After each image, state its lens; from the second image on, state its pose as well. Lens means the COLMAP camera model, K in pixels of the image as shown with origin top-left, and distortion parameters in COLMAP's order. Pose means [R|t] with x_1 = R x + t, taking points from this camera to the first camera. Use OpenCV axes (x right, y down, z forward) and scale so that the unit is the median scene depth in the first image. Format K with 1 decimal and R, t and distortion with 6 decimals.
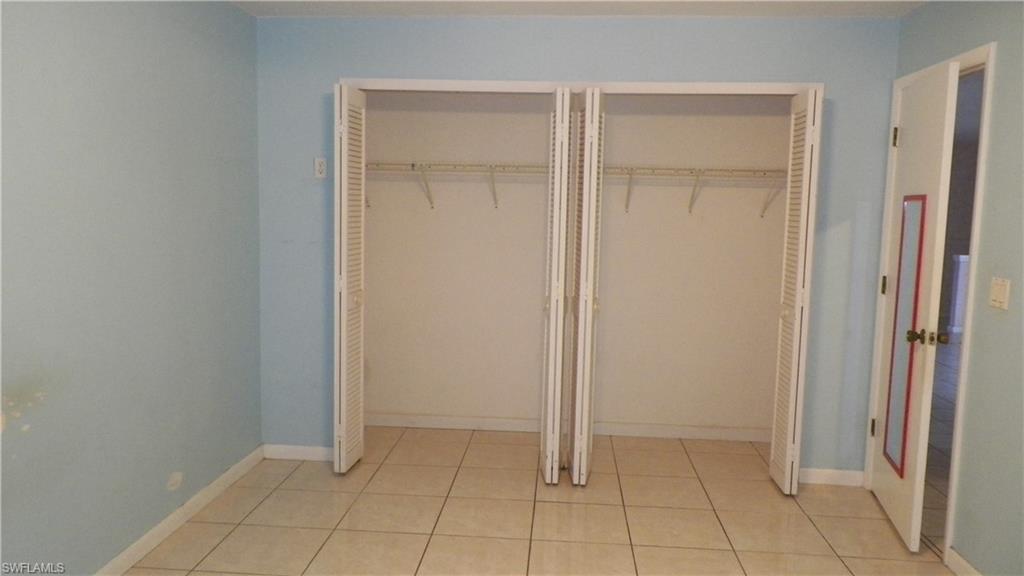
lens RADIAL K [[773.4, 0, 512.0], [0, 773.4, 288.0], [0, 0, 1]] dist [0.009668, -0.002456]
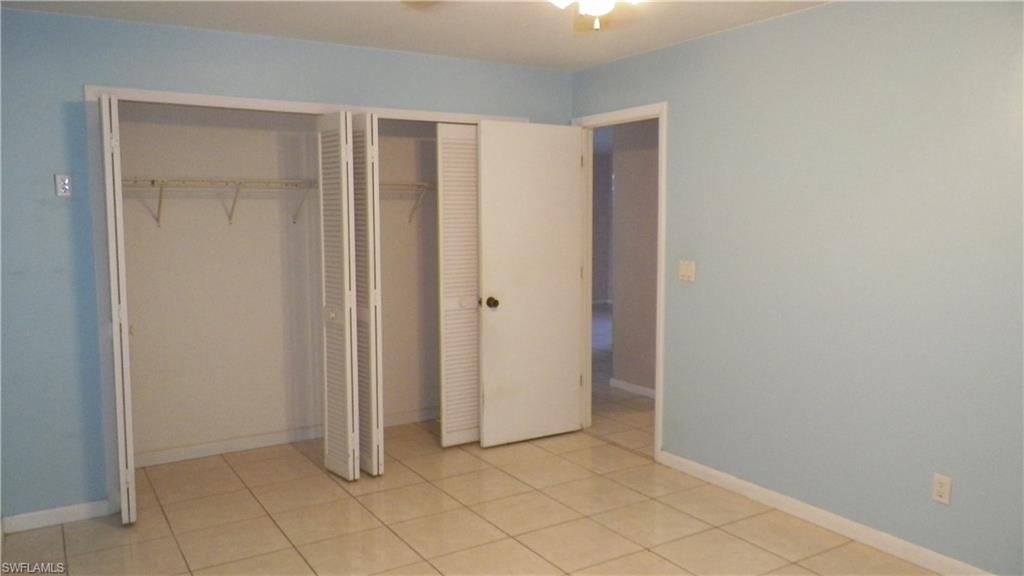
lens RADIAL K [[749.4, 0, 512.0], [0, 749.4, 288.0], [0, 0, 1]] dist [-0.010630, -0.002659]
pose [[0.801498, -0.080165, 0.592600, -0.340333], [0.086824, 0.996073, 0.017315, -0.009521], [-0.591661, 0.037574, 0.805311, 0.026147]]
